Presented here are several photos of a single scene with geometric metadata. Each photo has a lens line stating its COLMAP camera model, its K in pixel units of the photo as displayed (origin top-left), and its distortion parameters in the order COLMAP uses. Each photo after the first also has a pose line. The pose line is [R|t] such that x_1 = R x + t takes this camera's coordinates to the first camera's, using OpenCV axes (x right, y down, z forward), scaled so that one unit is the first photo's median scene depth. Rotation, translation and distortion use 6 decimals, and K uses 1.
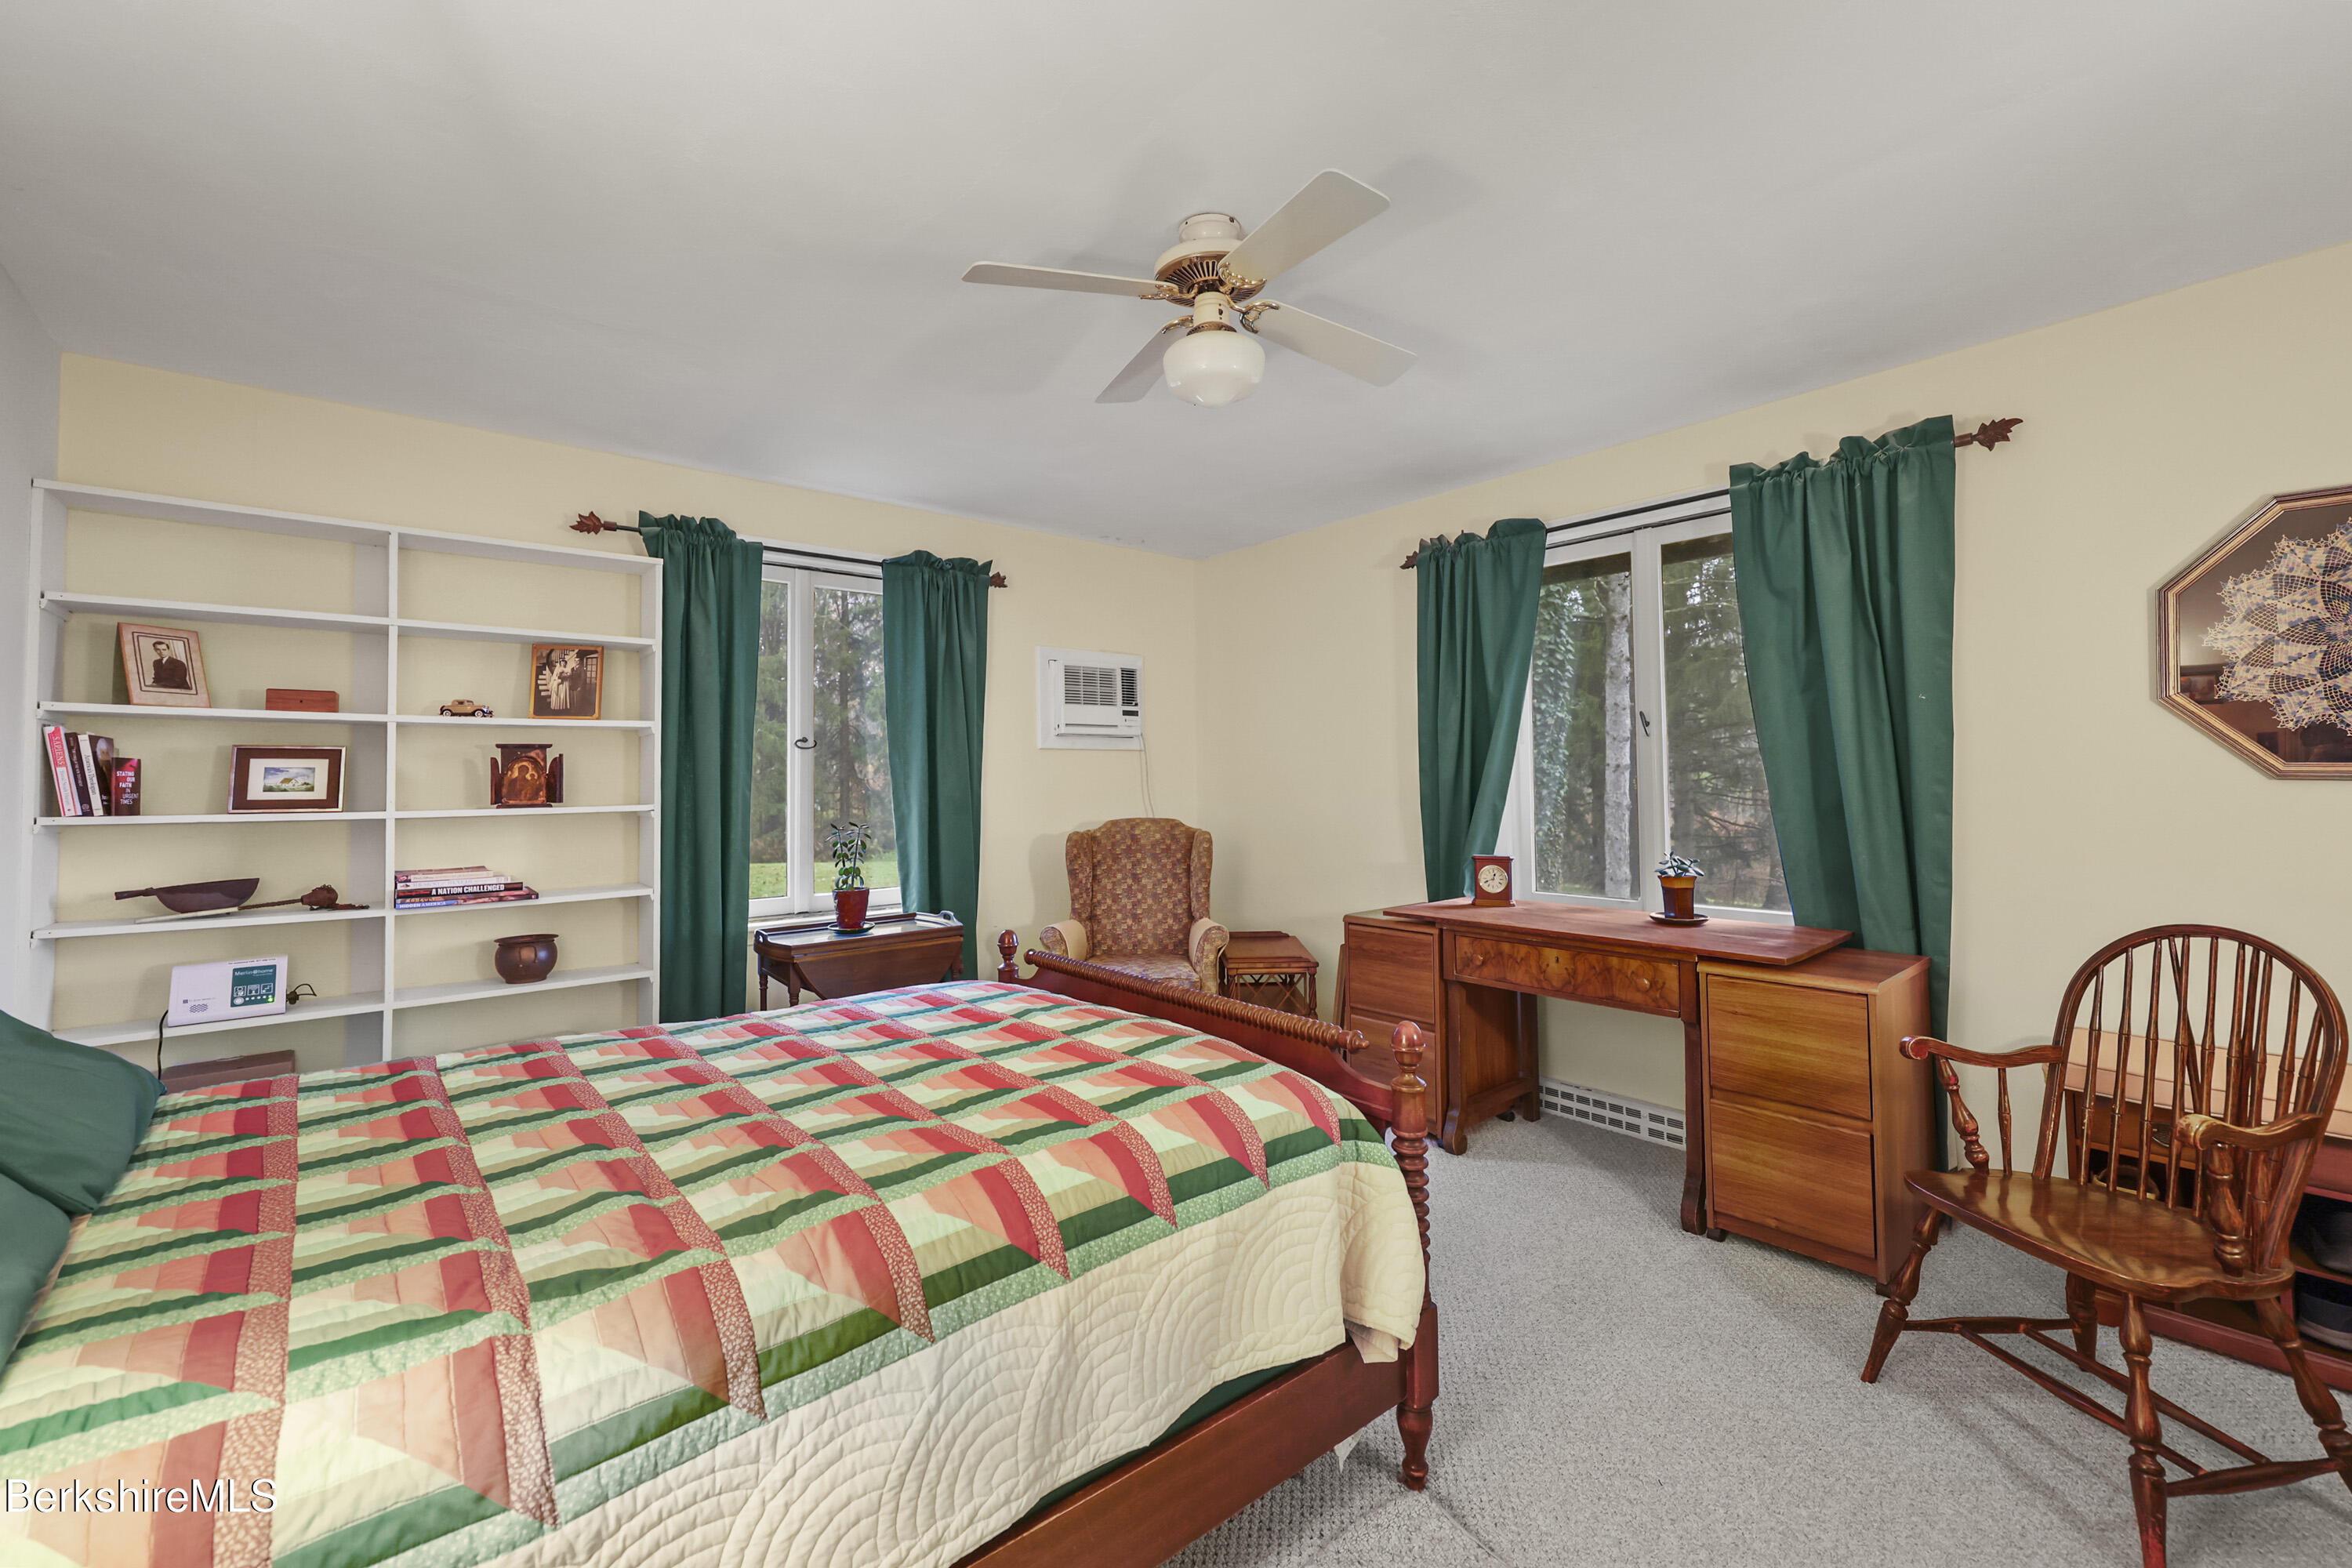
lens RADIAL K [[950.7, 0, 1177.7], [0, 950.7, 761.1], [0, 0, 1]] dist [0.000708, -0.000518]
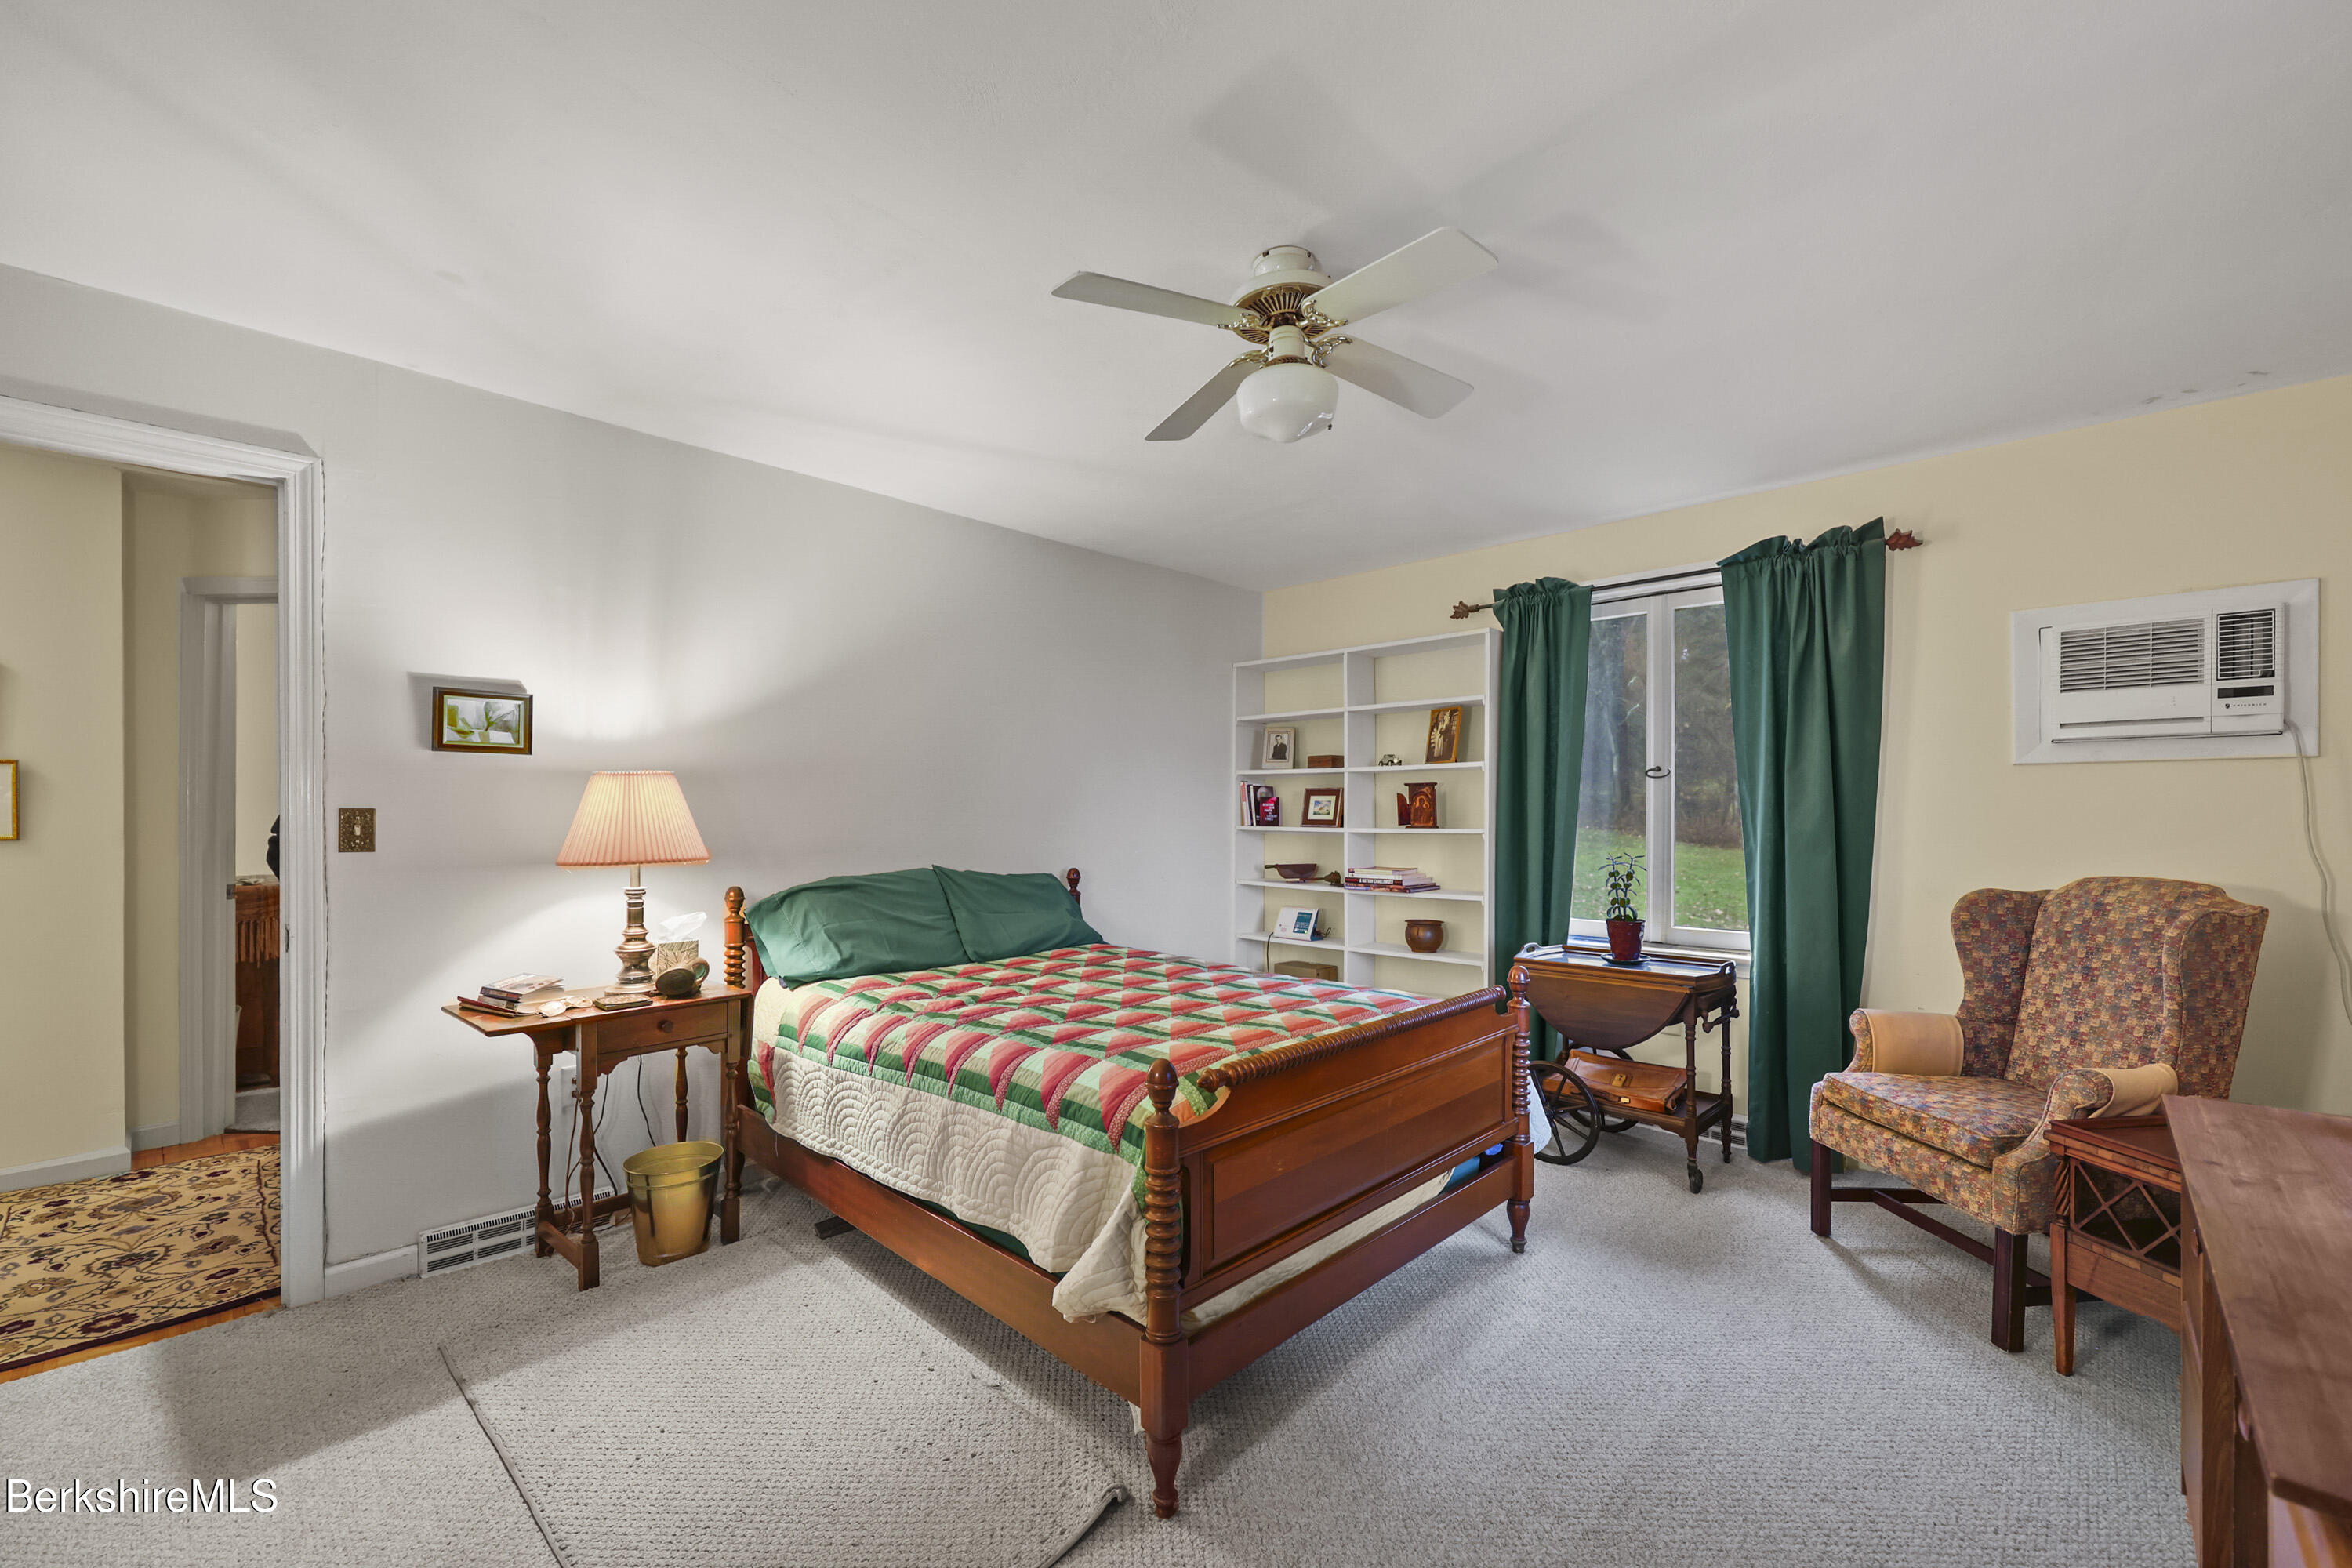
lens RADIAL K [[950.7, 0, 1184.6], [0, 950.7, 824.2], [0, 0, 1]] dist [0.000708, -0.000518]
pose [[0.120167, 0.021982, -0.992510, 0.652166], [0.020151, 0.999495, 0.024576, 0.001257], [0.992549, -0.022953, 0.119663, 0.480020]]
